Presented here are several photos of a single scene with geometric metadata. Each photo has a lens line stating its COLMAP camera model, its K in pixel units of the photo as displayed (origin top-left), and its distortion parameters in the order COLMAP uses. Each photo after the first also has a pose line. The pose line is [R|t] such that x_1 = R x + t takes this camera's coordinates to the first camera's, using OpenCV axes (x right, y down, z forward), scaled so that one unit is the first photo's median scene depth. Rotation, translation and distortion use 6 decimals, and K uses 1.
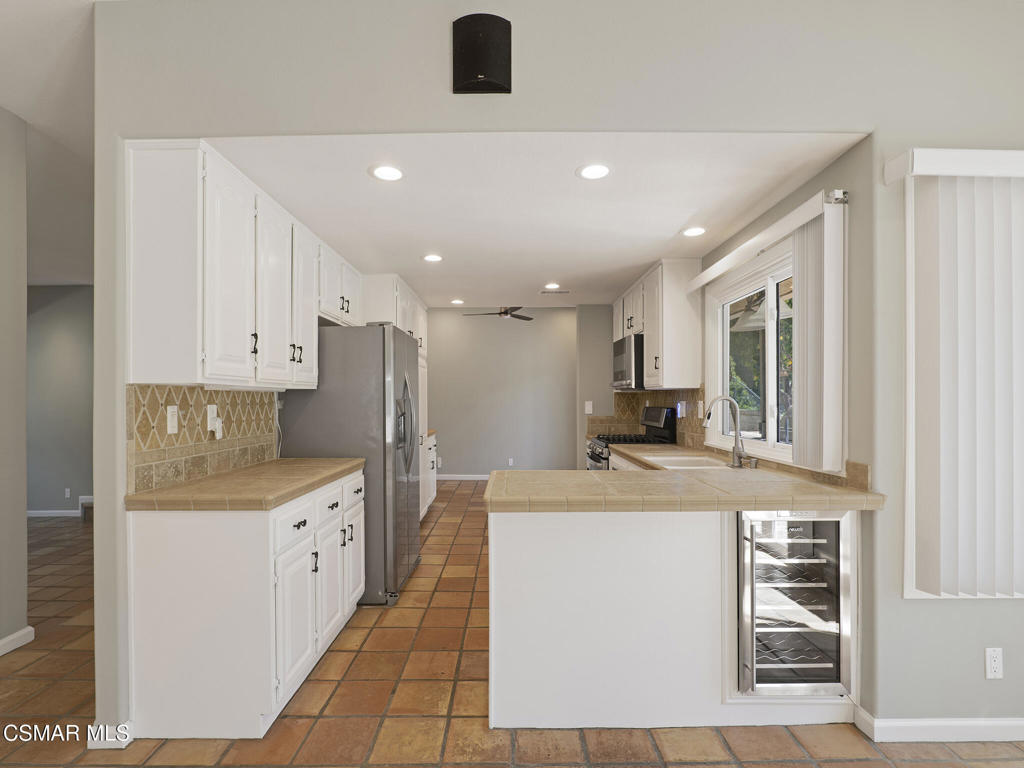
lens RADIAL K [[490.3, 0, 511.6], [0, 490.3, 400.9], [0, 0, 1]] dist [-0.023434, 0.006513]
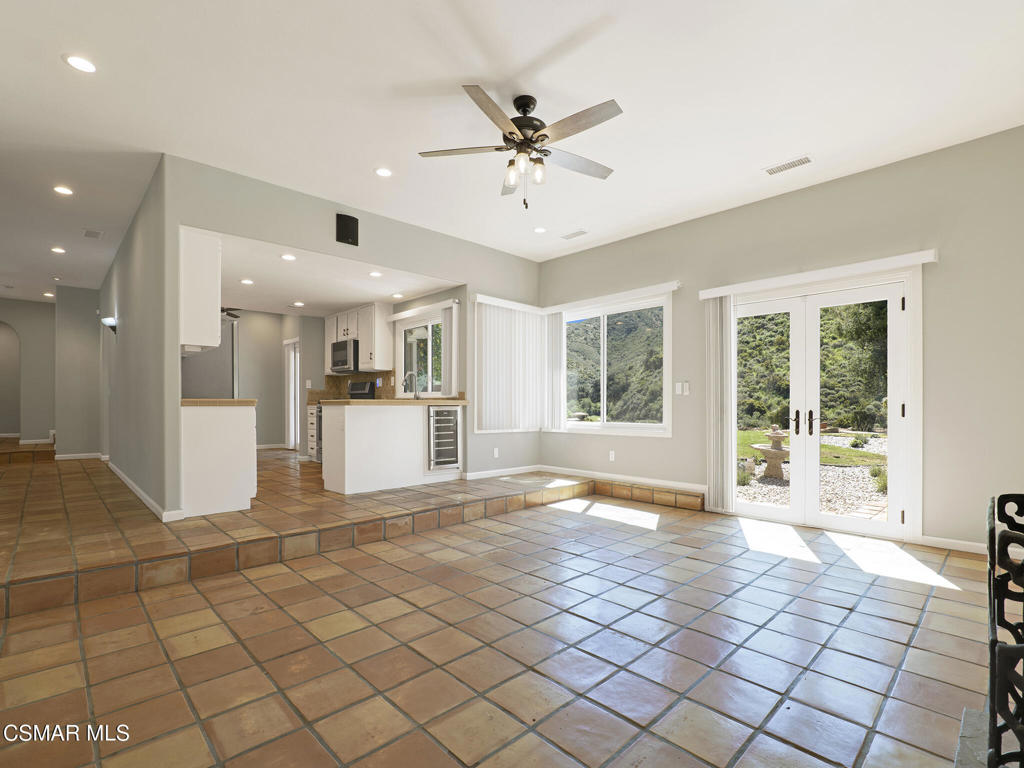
lens RADIAL K [[490.3, 0, 511.6], [0, 490.3, 400.9], [0, 0, 1]] dist [-0.023434, 0.006513]
pose [[0.722853, 0.009125, 0.690941, -0.637714], [-0.001425, 0.999930, -0.011715, 0.120887], [-0.691000, 0.007484, 0.722816, -0.773157]]
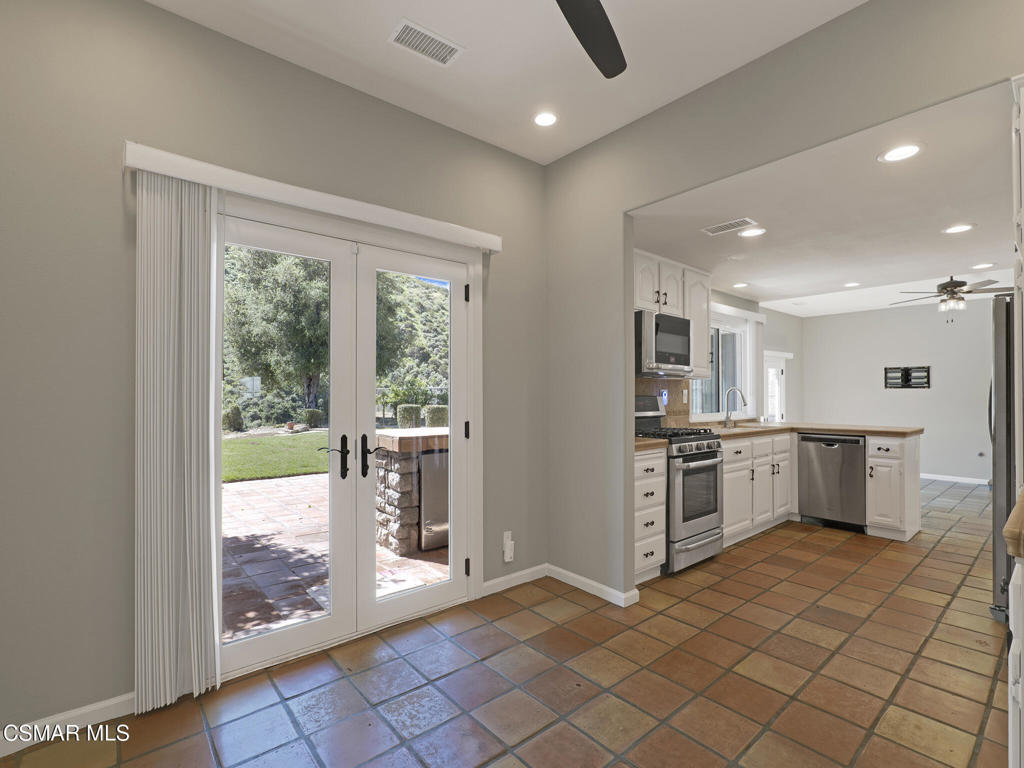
lens RADIAL K [[486.0, 0, 512.7], [0, 486.0, 387.6], [0, 0, 1]] dist [-0.021877, 0.006723]
pose [[-0.640308, 0.016627, 0.767938, -0.307935], [0.006970, 0.999850, -0.015837, 0.012992], [-0.768086, -0.004788, -0.640328, 2.202822]]
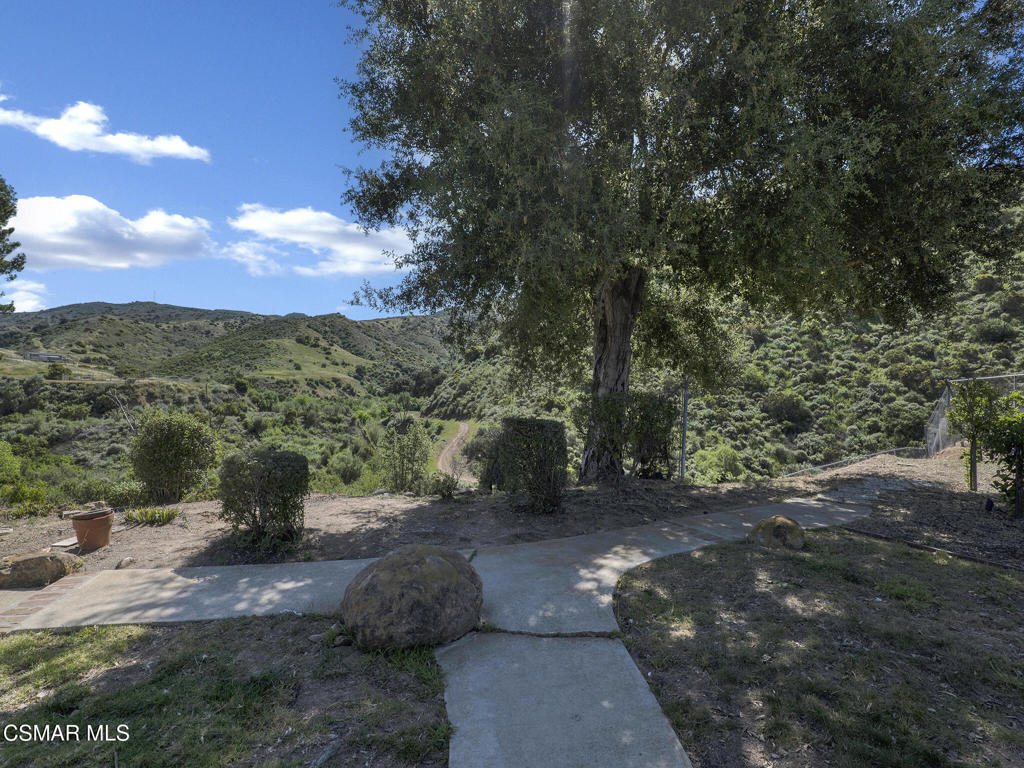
lens RADIAL K [[487.2, 0, 509.3], [0, 487.2, 386.8], [0, 0, 1]] dist [-0.021390, 0.006677]
pose [[0.488336, 0.027212, 0.872232, 4.713194], [-0.004534, 0.999579, -0.028646, 0.039538], [-0.872644, 0.010034, 0.488254, -0.663348]]
